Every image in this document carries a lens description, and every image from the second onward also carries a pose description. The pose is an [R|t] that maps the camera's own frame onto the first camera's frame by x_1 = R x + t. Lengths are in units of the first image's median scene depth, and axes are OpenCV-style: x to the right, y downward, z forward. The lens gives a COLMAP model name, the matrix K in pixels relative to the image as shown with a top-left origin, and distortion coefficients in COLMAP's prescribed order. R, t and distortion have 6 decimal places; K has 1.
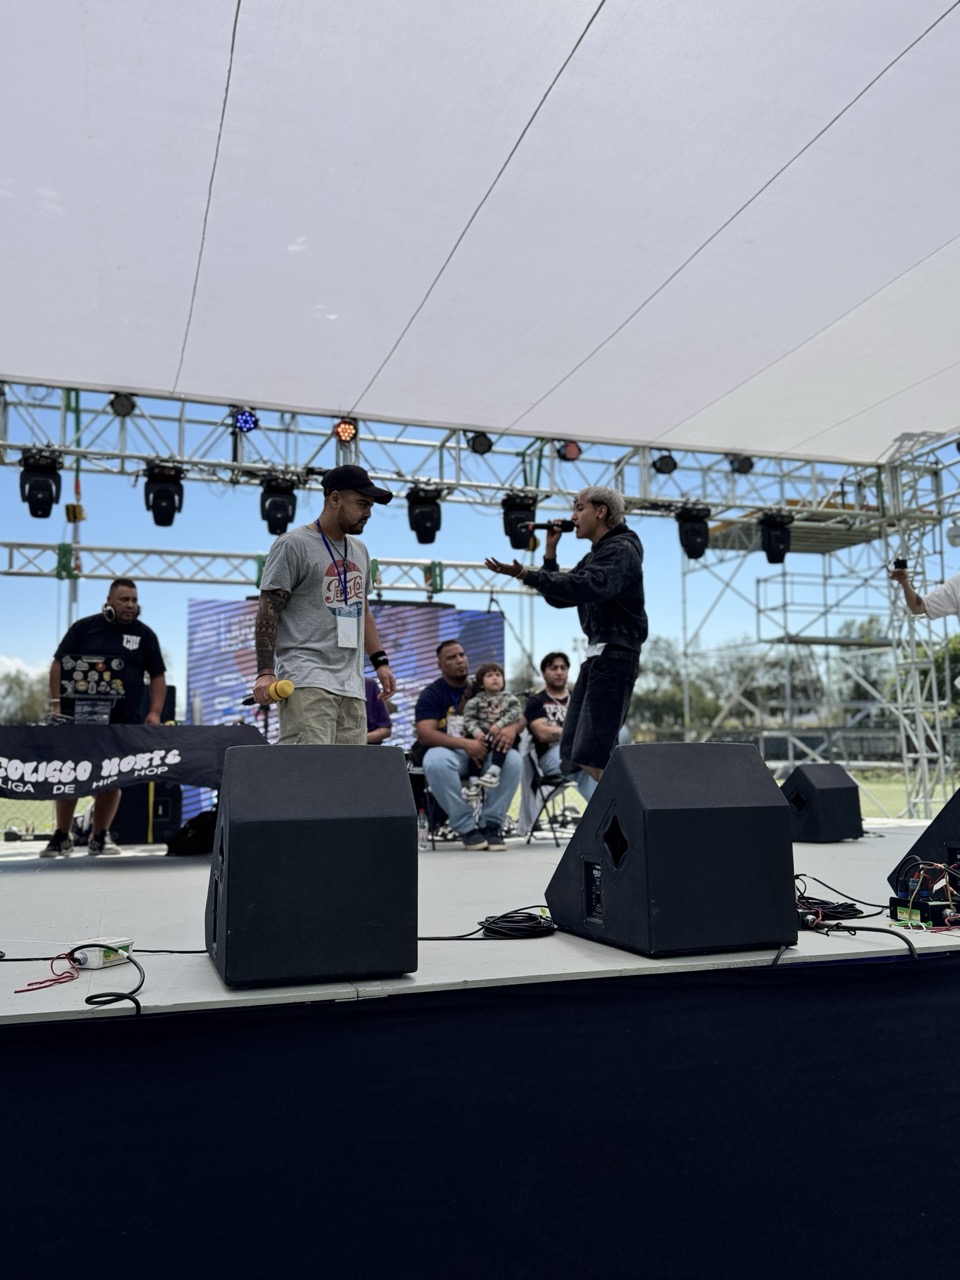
lens RADIAL K [[1056.9, 0, 471.3], [0, 1056.9, 644.6], [0, 0, 1]] dist [0.192027, -0.385540]
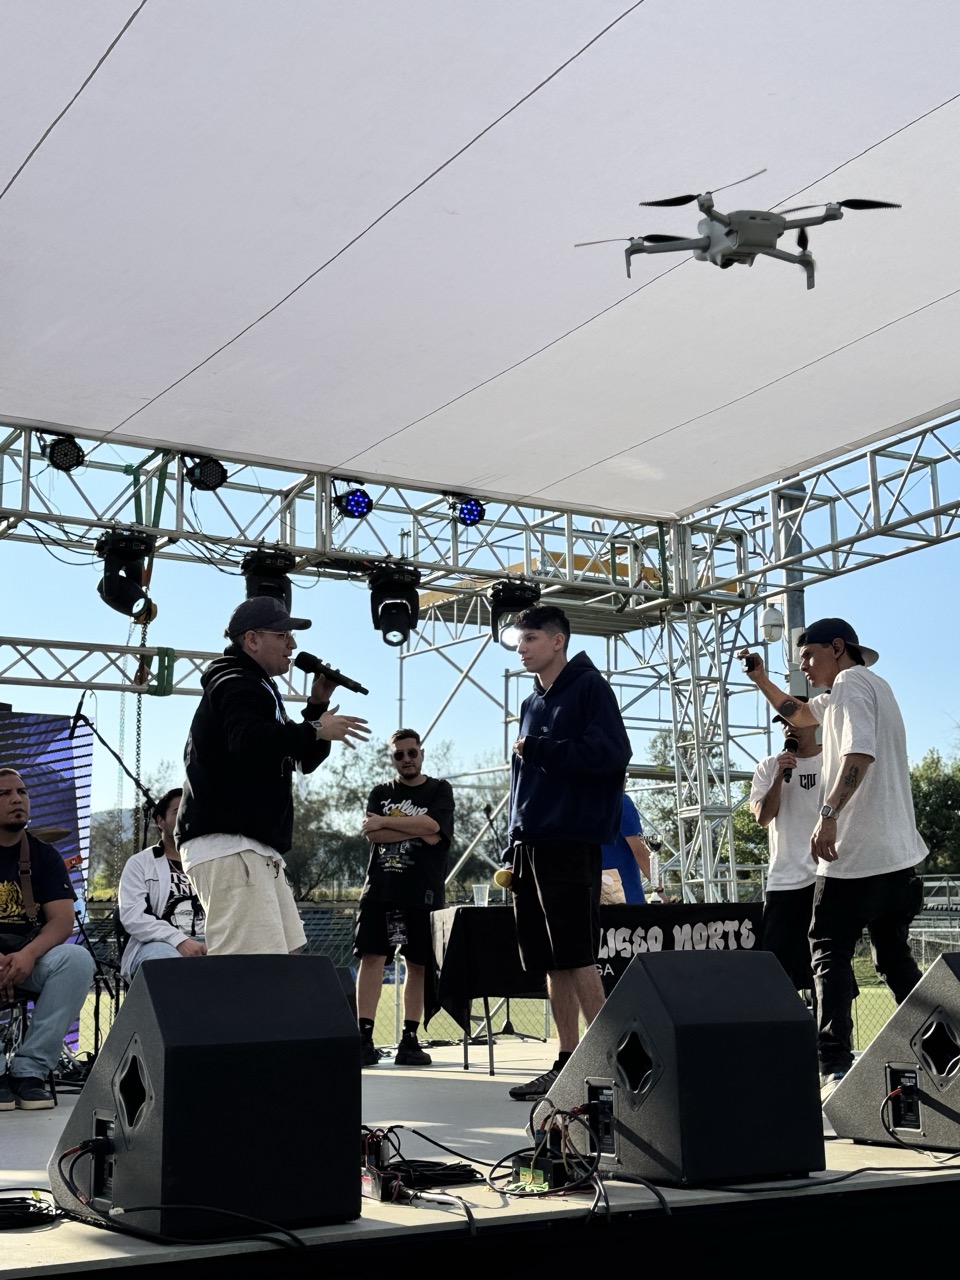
lens RADIAL K [[1749.8, 0, 475.5], [0, 1749.8, 641.9], [0, 0, 1]] dist [0.156133, -0.087683]
pose [[0.974528, 0.042419, 0.220220, 0.020000], [-0.028509, 0.997415, -0.065960, -0.013747], [-0.222448, 0.058001, 0.973218, -0.072664]]
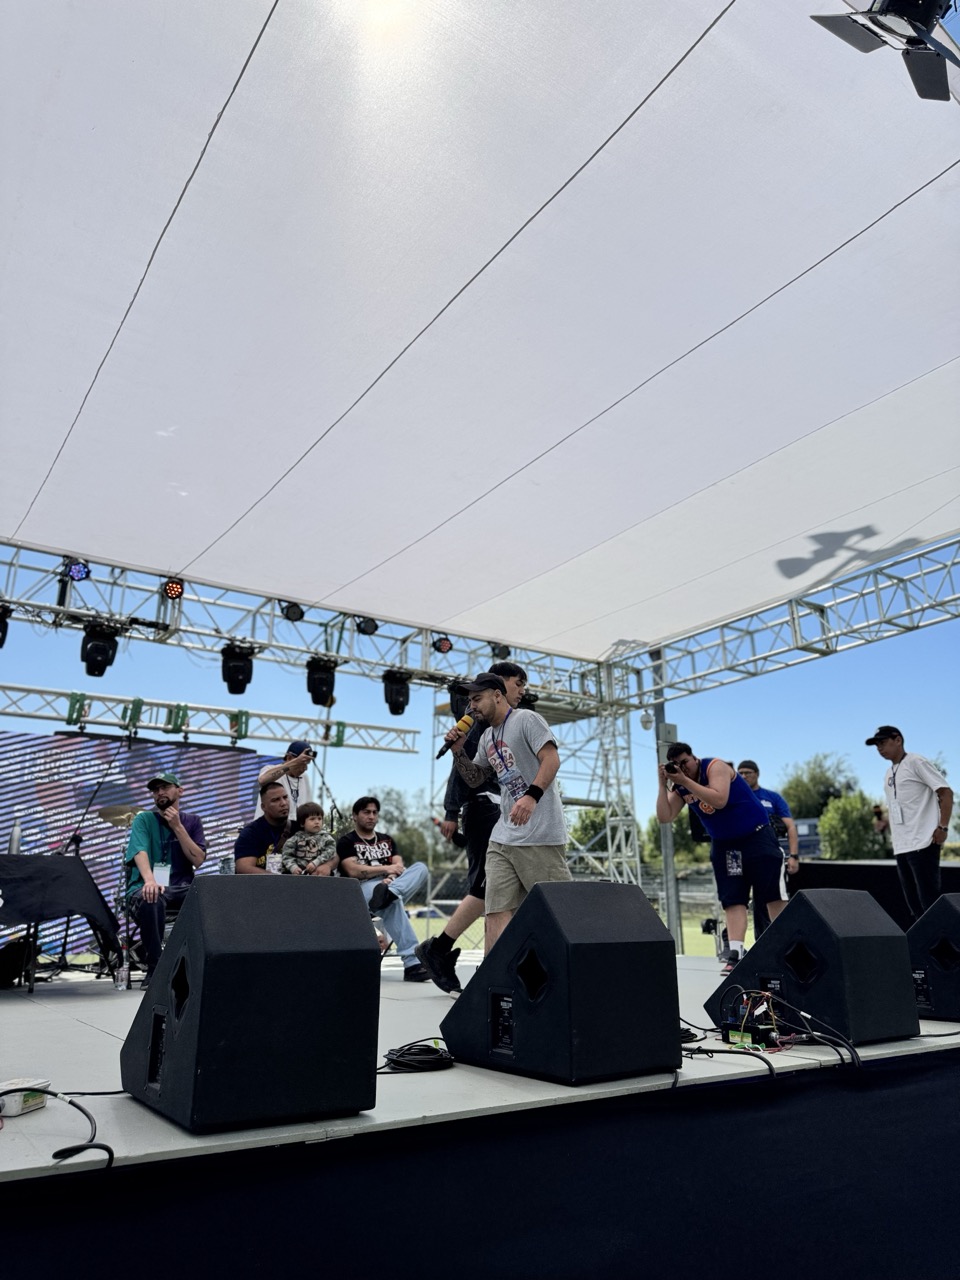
lens RADIAL K [[891.2, 0, 473.3], [0, 891.2, 640.5], [0, 0, 1]] dist [0.178272, -0.356678]
pose [[0.962776, 0.092856, 0.253851, -0.047236], [-0.048662, 0.983341, -0.175138, 0.003537], [-0.265885, 0.156265, 0.951255, 0.018982]]
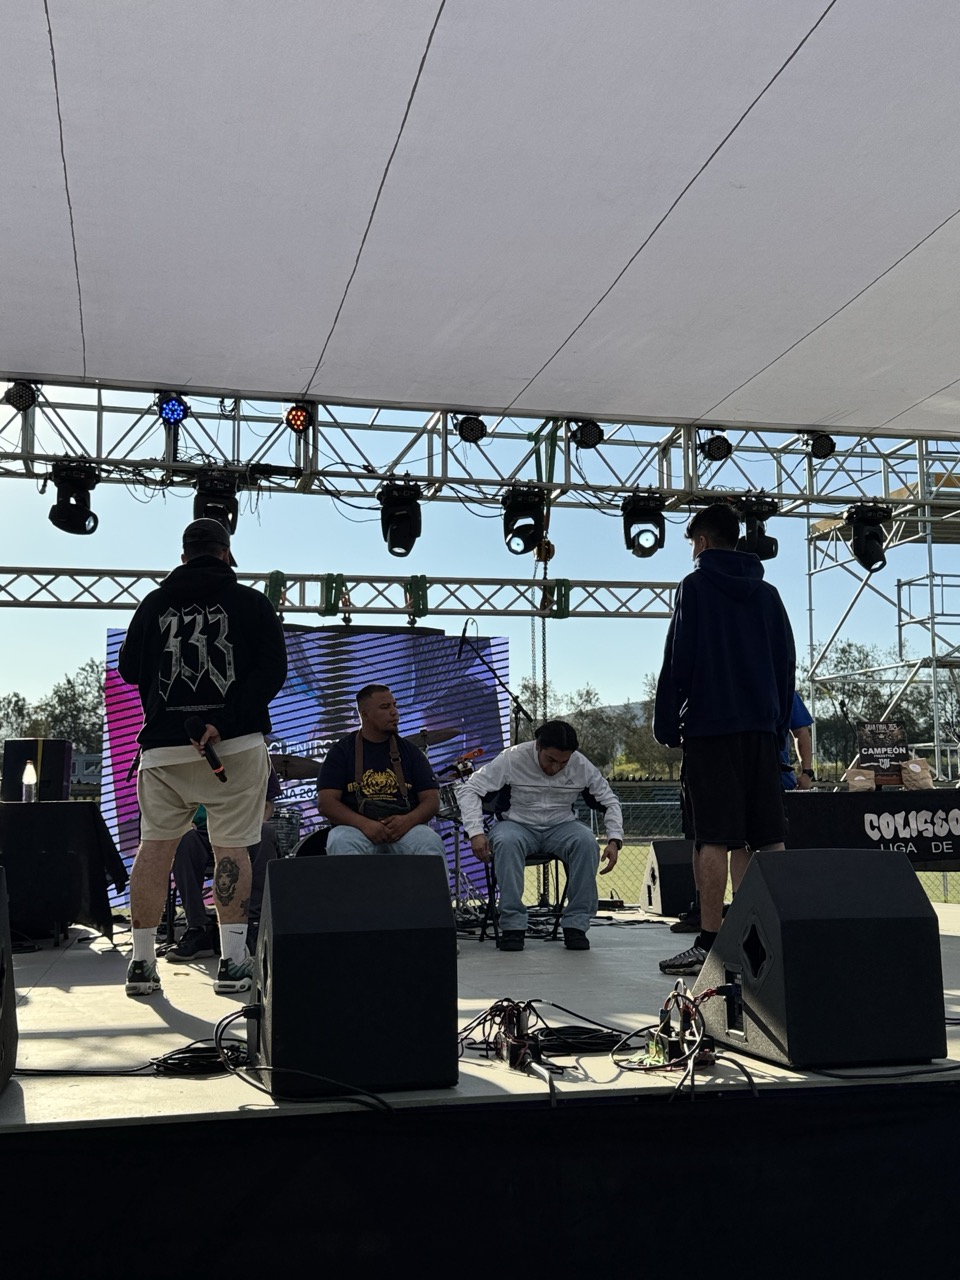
lens RADIAL K [[1402.8, 0, 480.0], [0, 1402.8, 640.0], [0, 0, 1]] dist [0.144495, -0.021020]
pose [[0.996097, -0.008268, -0.087883, 0.104307], [0.007348, 0.999915, -0.010785, -0.019107], [0.087965, 0.010097, 0.996072, -0.043534]]
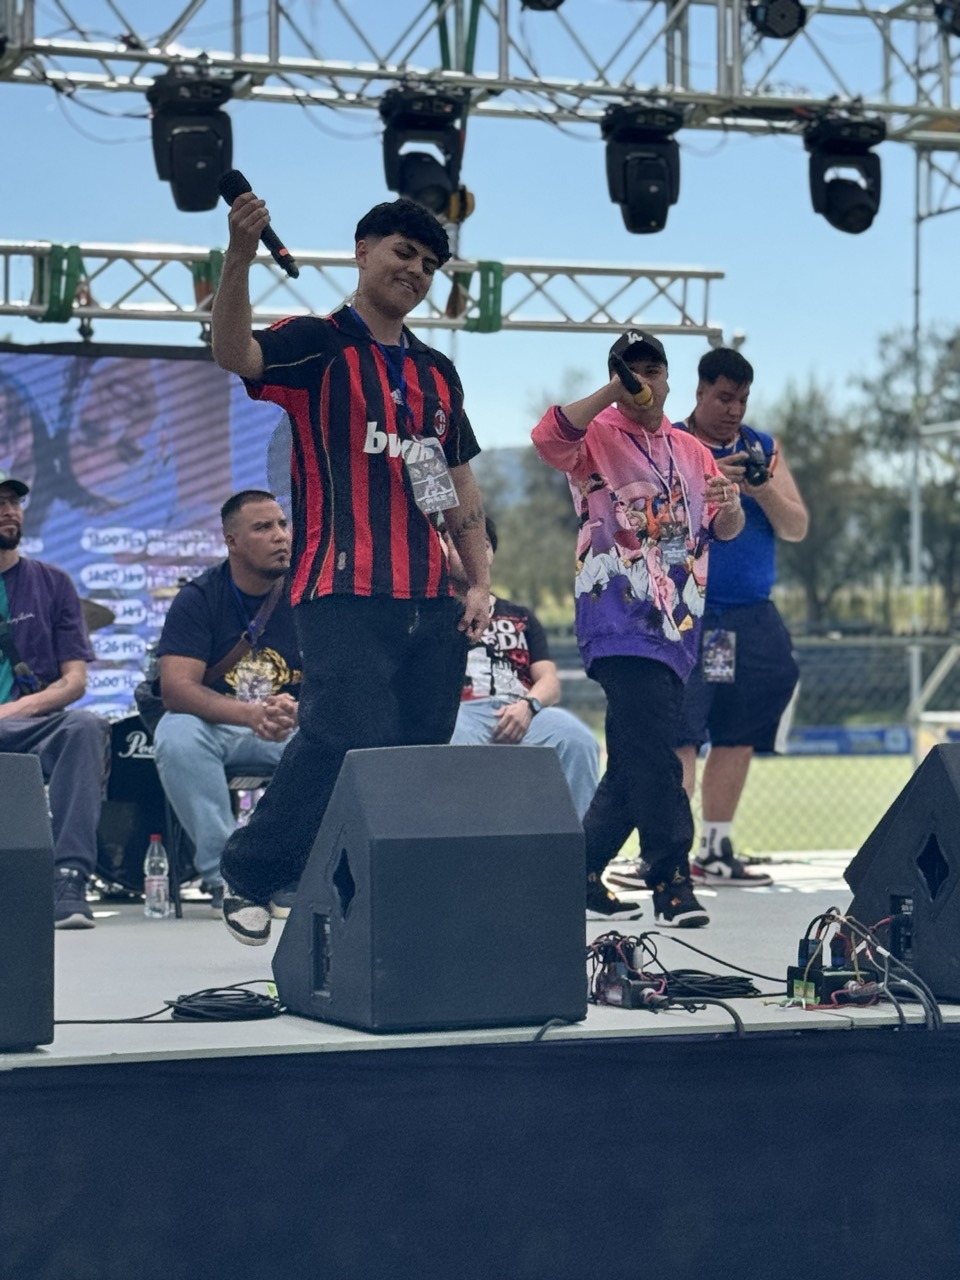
lens RADIAL K [[3186.4, 0, 499.8], [0, 3186.4, 639.8], [0, 0, 1]] dist [0.136065, 0.481660]
pose [[0.999668, 0.006406, 0.024963, 0.045884], [-0.008723, 0.995550, 0.093831, -0.044569], [-0.024250, -0.094018, 0.995275, -0.277269]]
